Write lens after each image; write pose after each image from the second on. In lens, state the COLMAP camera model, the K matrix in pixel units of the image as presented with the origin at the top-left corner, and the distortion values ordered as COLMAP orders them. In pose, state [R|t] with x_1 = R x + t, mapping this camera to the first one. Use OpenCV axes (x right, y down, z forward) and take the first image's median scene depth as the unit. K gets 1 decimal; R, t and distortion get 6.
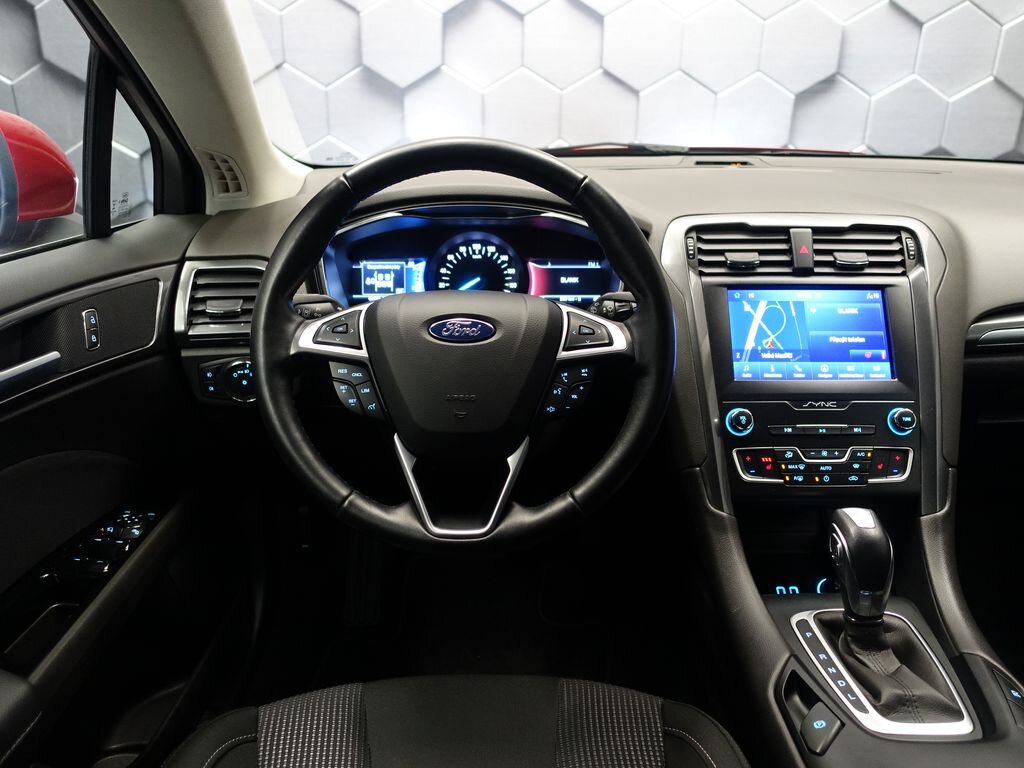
lens RADIAL K [[725.0, 0, 512.0], [0, 725.0, 384.0], [0, 0, 1]] dist [0.003590, -0.000448]
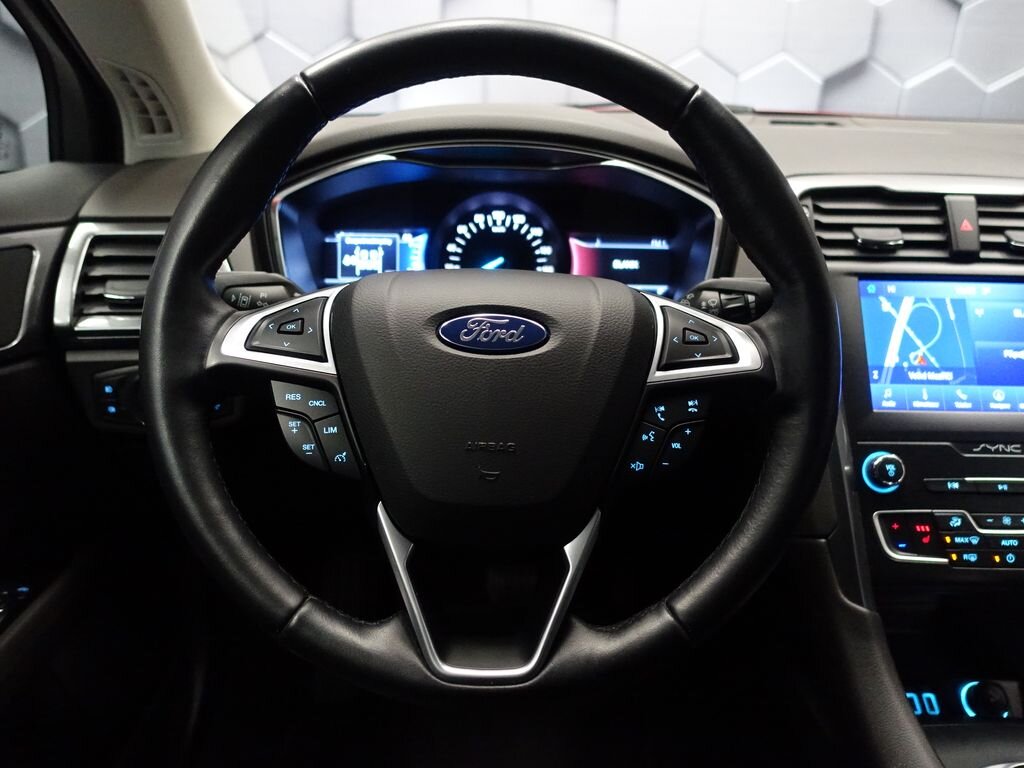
lens RADIAL K [[725.0, 0, 512.0], [0, 725.0, 384.0], [0, 0, 1]] dist [0.003590, -0.000448]
pose [[0.999739, 0.017318, 0.014874, -0.049197], [-0.017345, 0.999848, 0.001711, -0.026431], [-0.014842, -0.001969, 0.999888, 0.318126]]
